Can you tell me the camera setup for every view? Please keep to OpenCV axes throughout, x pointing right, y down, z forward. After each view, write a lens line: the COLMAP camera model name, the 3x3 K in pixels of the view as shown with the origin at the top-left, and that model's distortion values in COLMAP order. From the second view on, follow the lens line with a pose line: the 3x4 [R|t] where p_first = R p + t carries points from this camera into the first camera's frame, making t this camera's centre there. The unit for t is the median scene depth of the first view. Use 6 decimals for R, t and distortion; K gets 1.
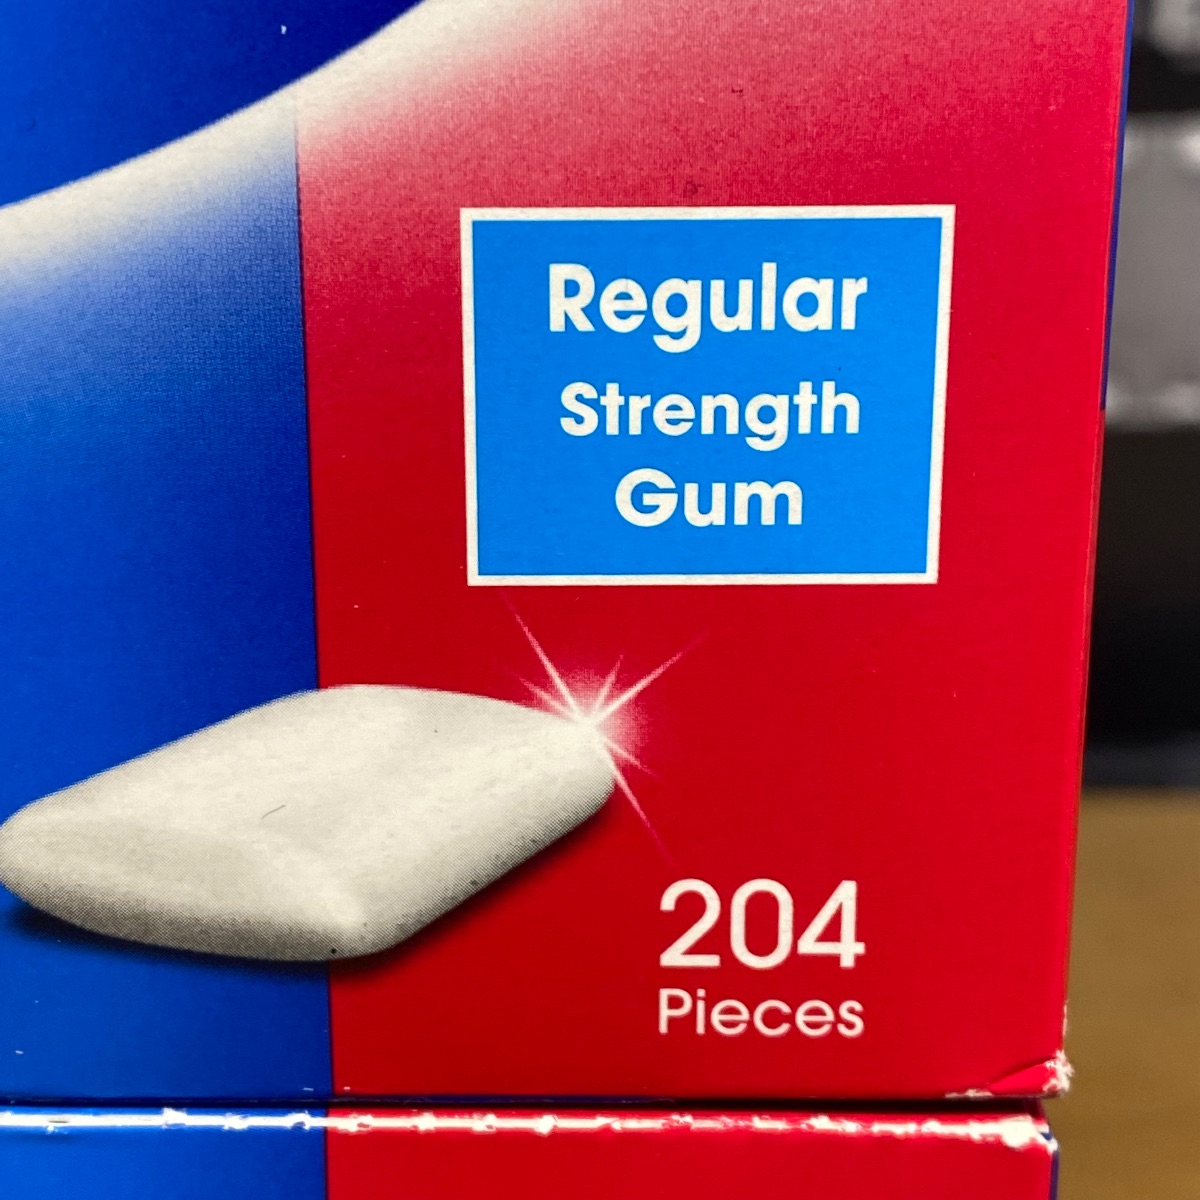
lens RADIAL K [[2591.1, 0, 575.8], [0, 2591.1, 574.2], [0, 0, 1]] dist [0.161066, 0.000000]
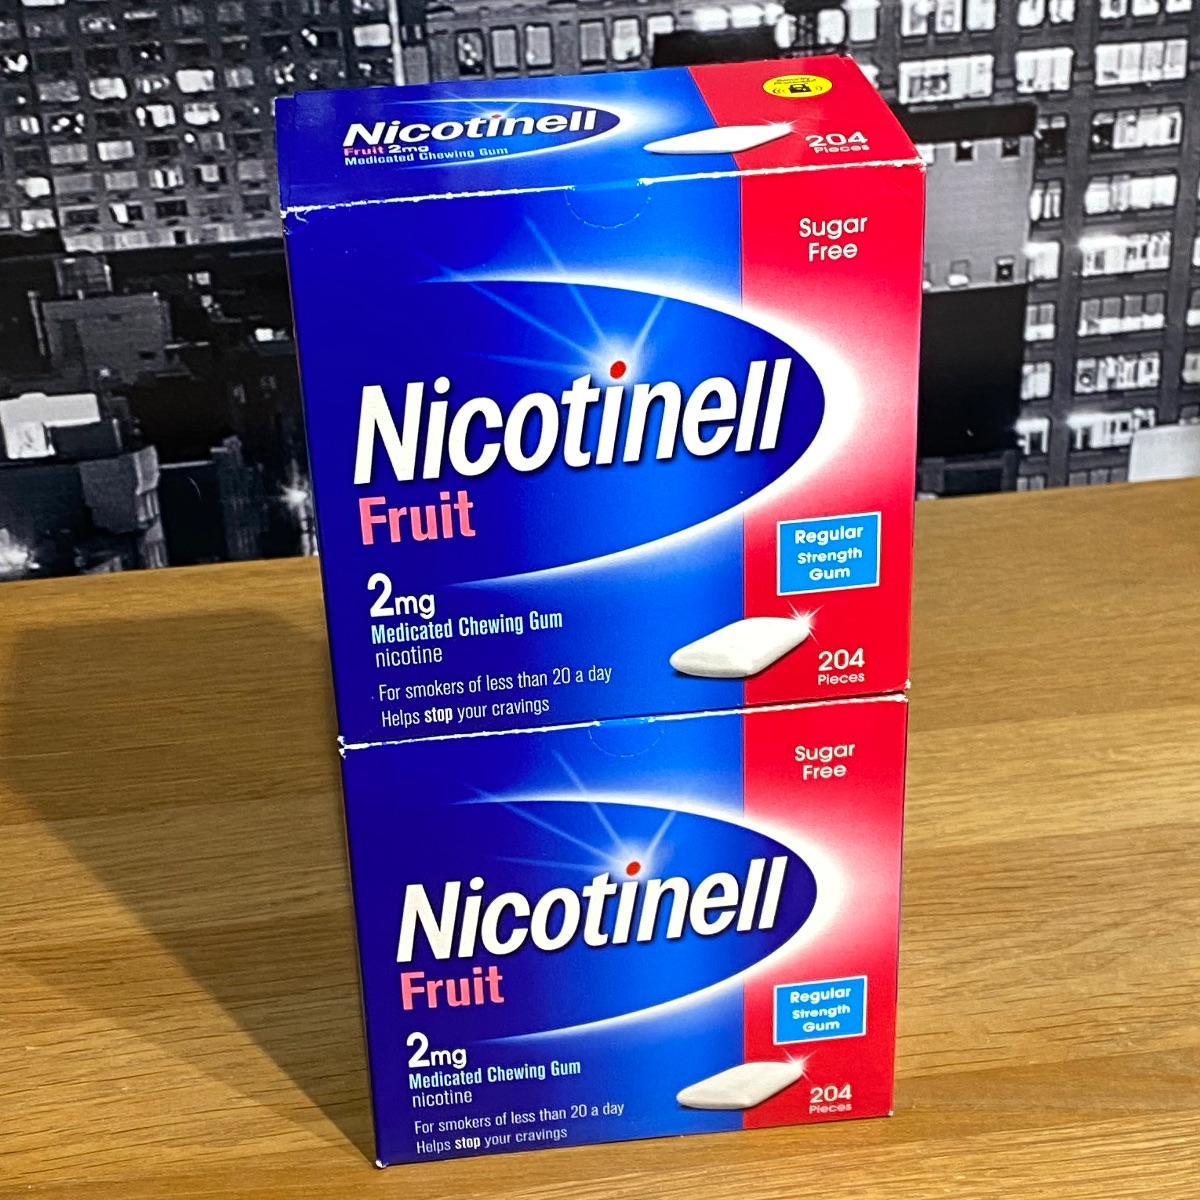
lens RADIAL K [[2431.9, 0, 615.3], [0, 2431.9, 602.3], [0, 0, 1]] dist [0.118523, 0.000000]
pose [[0.990599, -0.093502, 0.099854, -0.746824], [0.071622, 0.976396, 0.203767, -0.869693], [-0.116550, -0.194700, 0.973914, -3.105176]]
